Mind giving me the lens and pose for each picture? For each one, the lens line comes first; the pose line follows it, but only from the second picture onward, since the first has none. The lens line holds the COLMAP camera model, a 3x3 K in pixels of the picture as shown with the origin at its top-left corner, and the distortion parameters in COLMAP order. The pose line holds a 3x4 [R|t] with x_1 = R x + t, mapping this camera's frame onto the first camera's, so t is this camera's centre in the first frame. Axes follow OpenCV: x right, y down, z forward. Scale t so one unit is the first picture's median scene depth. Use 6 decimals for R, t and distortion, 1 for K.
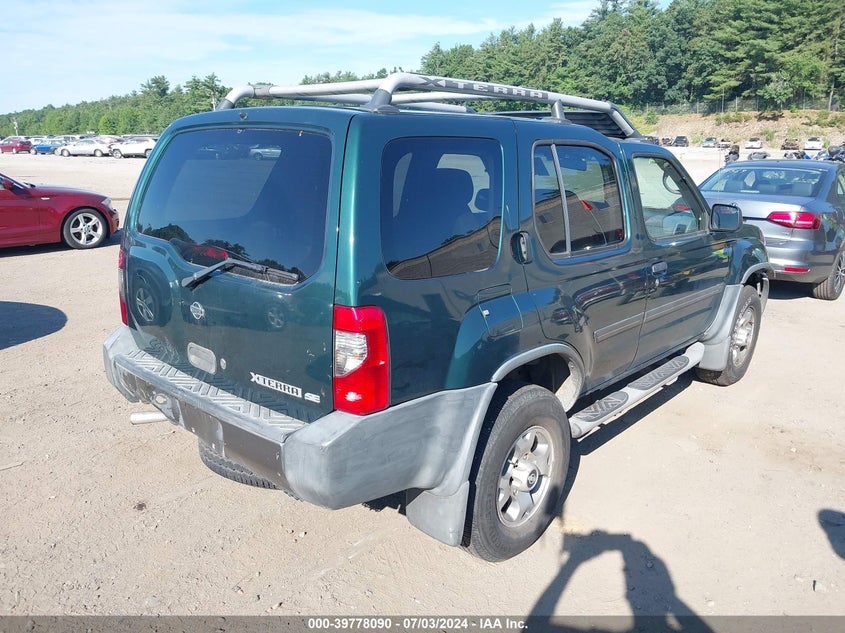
lens RADIAL K [[688.3, 0, 422.5], [0, 688.3, 316.5], [0, 0, 1]] dist [0.004947, -0.089010]
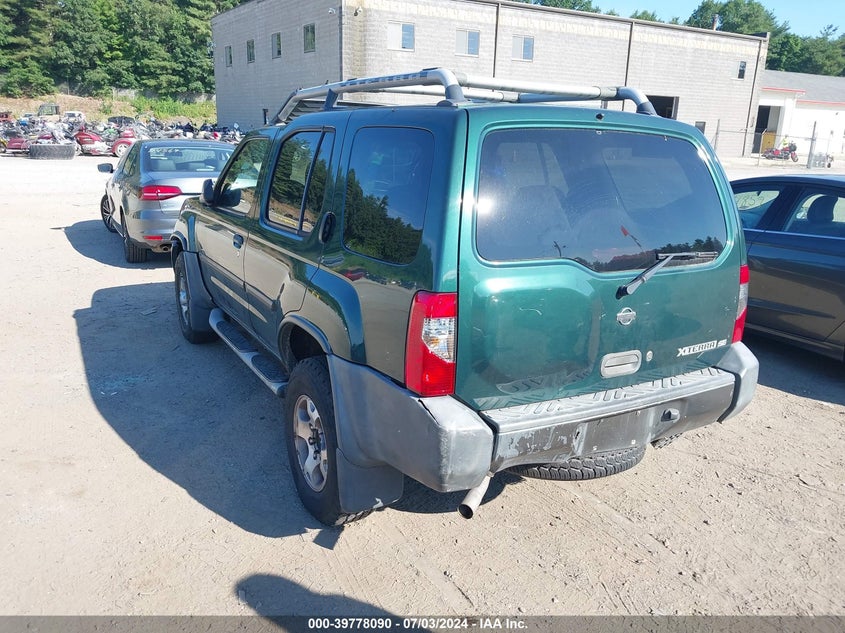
lens RADIAL K [[688.3, 0, 422.5], [0, 688.3, 316.5], [0, 0, 1]] dist [0.004947, -0.089010]
pose [[0.309270, -0.239768, 0.920252, -1.382562], [0.201833, 0.962197, 0.182866, -0.257961], [-0.929309, 0.129182, 0.345972, 0.971033]]
